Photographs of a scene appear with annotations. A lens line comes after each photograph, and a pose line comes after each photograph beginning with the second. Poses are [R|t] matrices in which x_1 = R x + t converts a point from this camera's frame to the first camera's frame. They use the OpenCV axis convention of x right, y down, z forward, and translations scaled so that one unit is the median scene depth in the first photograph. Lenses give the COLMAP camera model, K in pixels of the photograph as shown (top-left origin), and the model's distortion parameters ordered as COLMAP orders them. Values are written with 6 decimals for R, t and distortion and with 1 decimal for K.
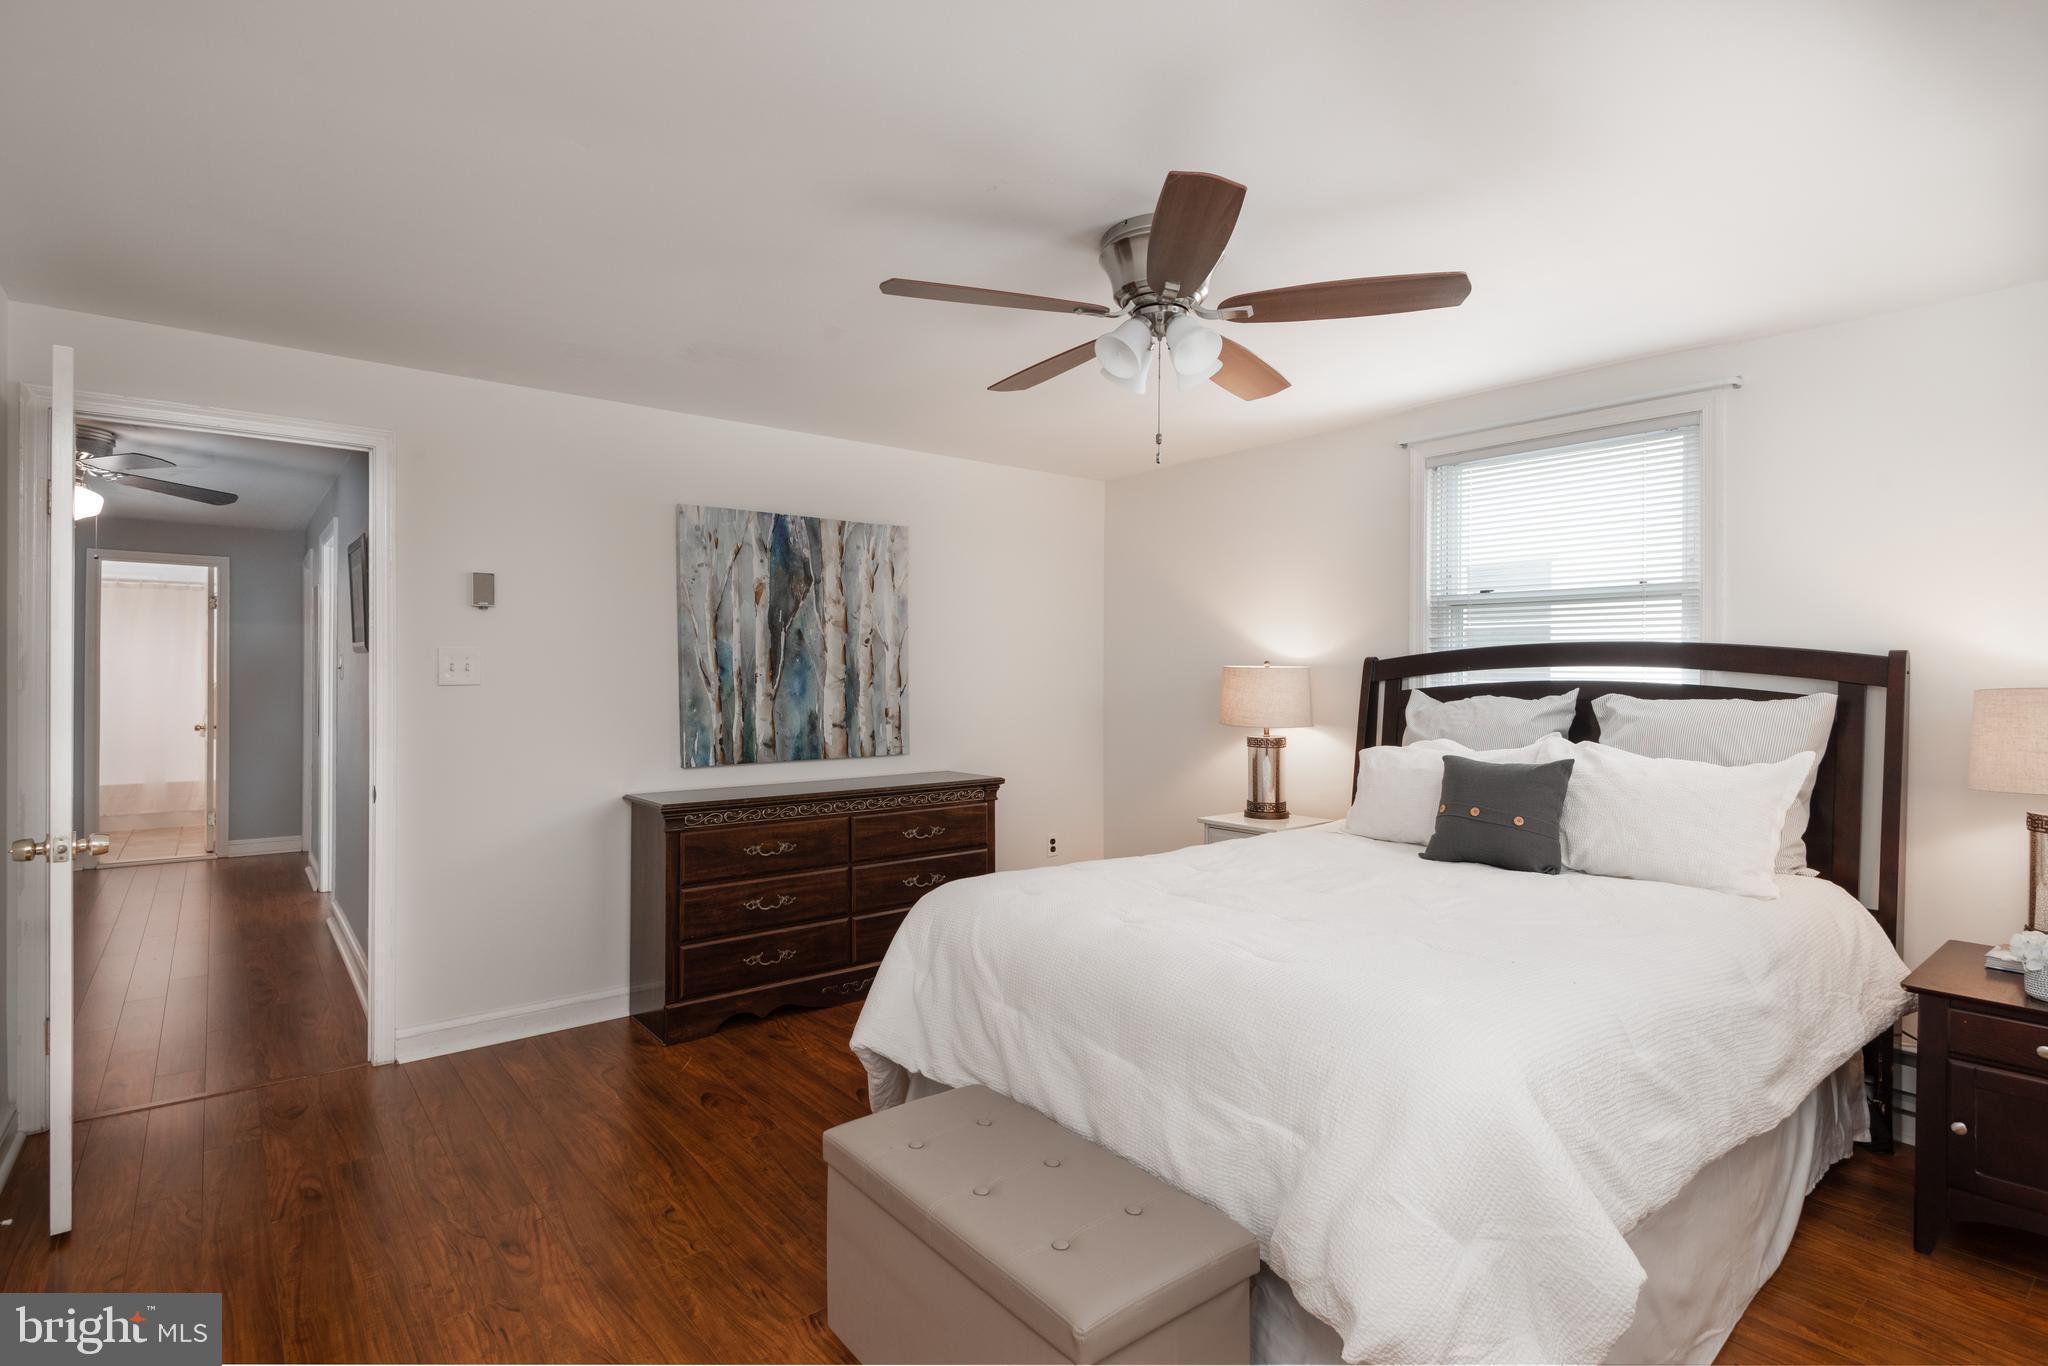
lens RADIAL K [[1003.9, 0, 1026.8], [0, 1003.9, 682.3], [0, 0, 1]] dist [-0.000337, -0.000016]
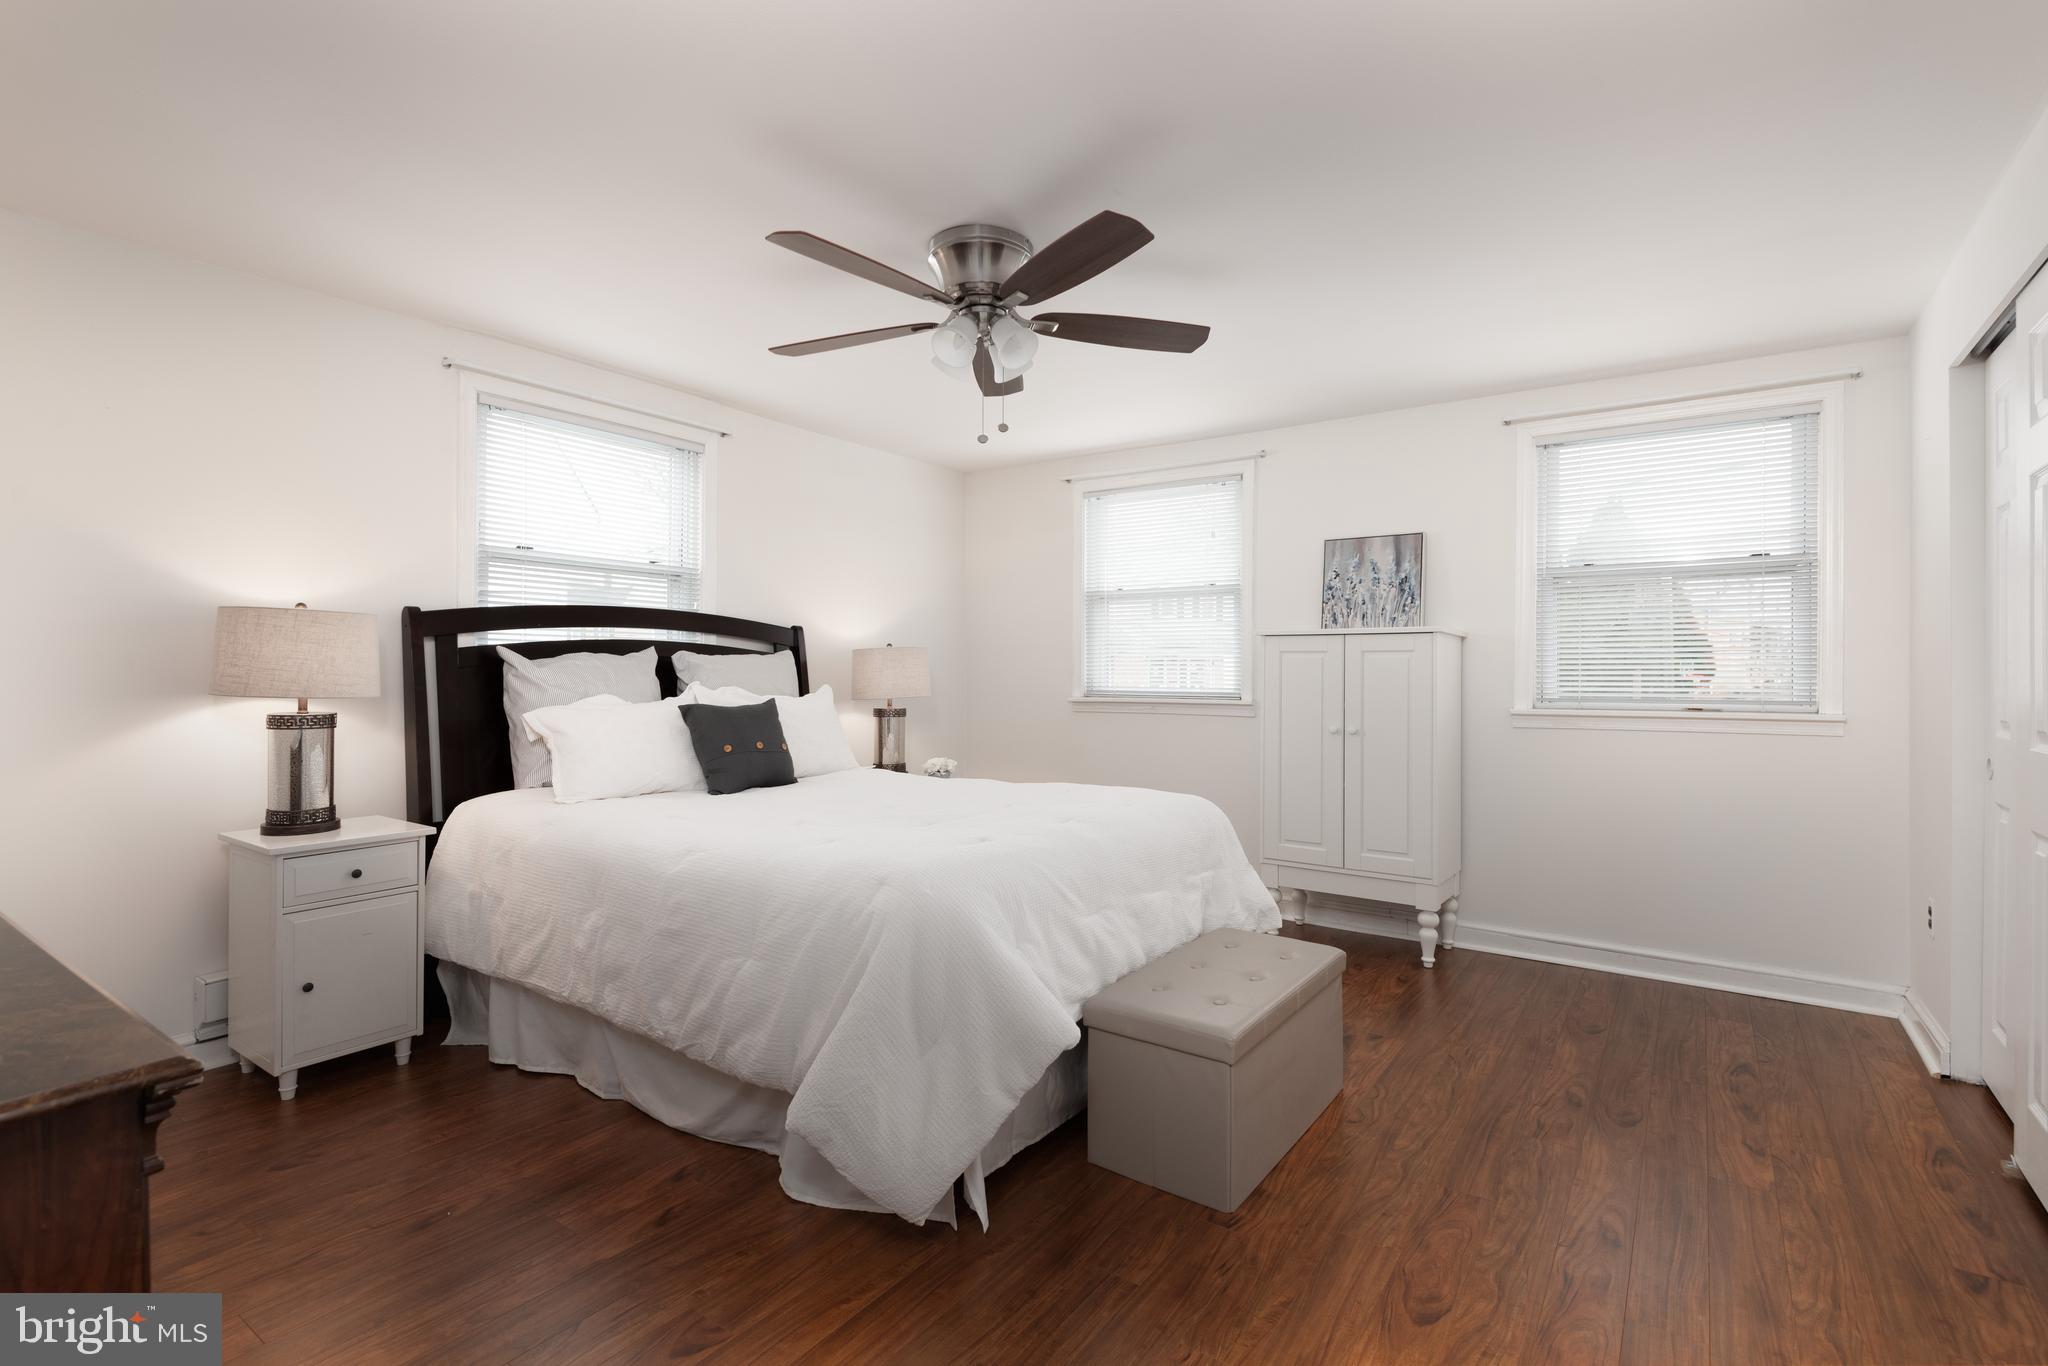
lens RADIAL K [[949.1, 0, 1042.8], [0, 949.1, 674.0], [0, 0, 1]] dist [-0.006083, -0.001883]
pose [[-0.280158, -0.010716, 0.959894, -0.624154], [0.002389, 0.999927, 0.011860, 0.025395], [-0.959951, 0.005616, -0.280111, 0.827996]]
